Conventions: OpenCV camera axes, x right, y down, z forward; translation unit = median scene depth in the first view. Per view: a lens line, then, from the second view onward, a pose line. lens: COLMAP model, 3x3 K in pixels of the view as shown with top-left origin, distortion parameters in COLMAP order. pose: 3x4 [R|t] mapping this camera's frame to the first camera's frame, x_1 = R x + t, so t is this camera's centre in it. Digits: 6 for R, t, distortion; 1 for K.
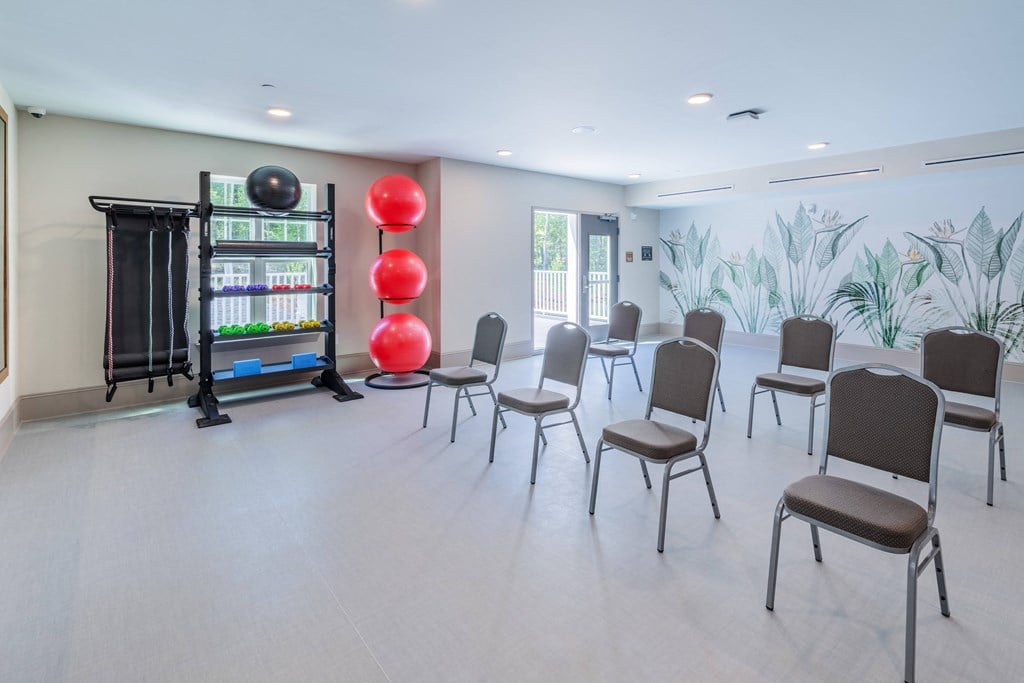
lens RADIAL K [[480.4, 0, 512.0], [0, 480.4, 341.5], [0, 0, 1]] dist [-0.000794, 0.000003]
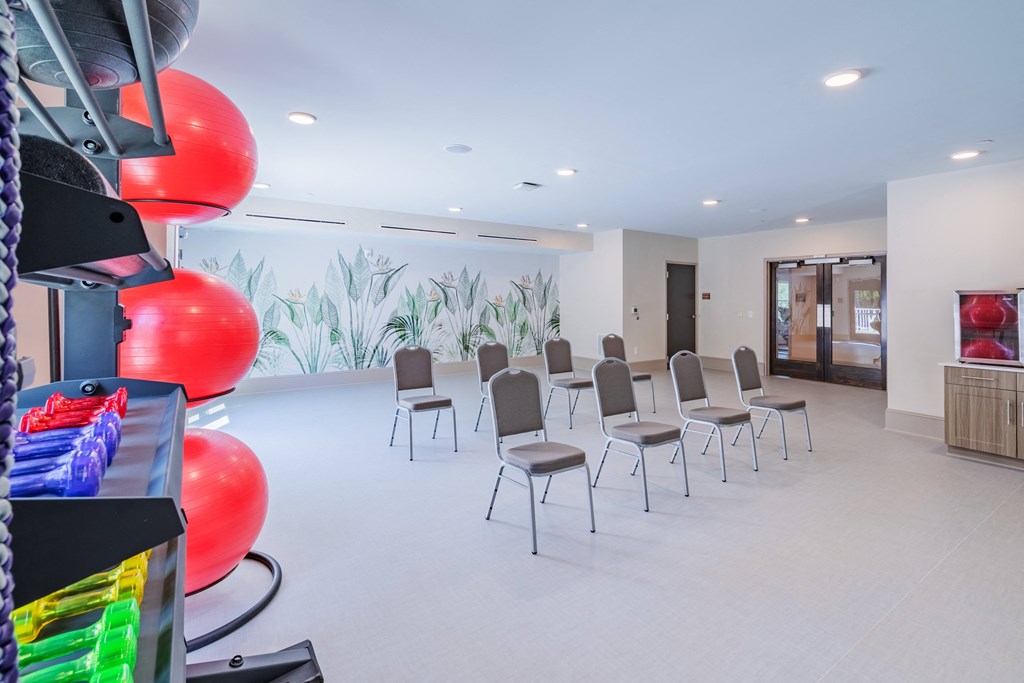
lens RADIAL K [[480.4, 0, 512.0], [0, 480.4, 341.5], [0, 0, 1]] dist [-0.000794, 0.000003]
pose [[0.092052, -0.095750, 0.991140, -0.496998], [0.154396, 0.984700, 0.080789, -0.117616], [-0.983711, 0.145591, 0.105427, 0.613129]]
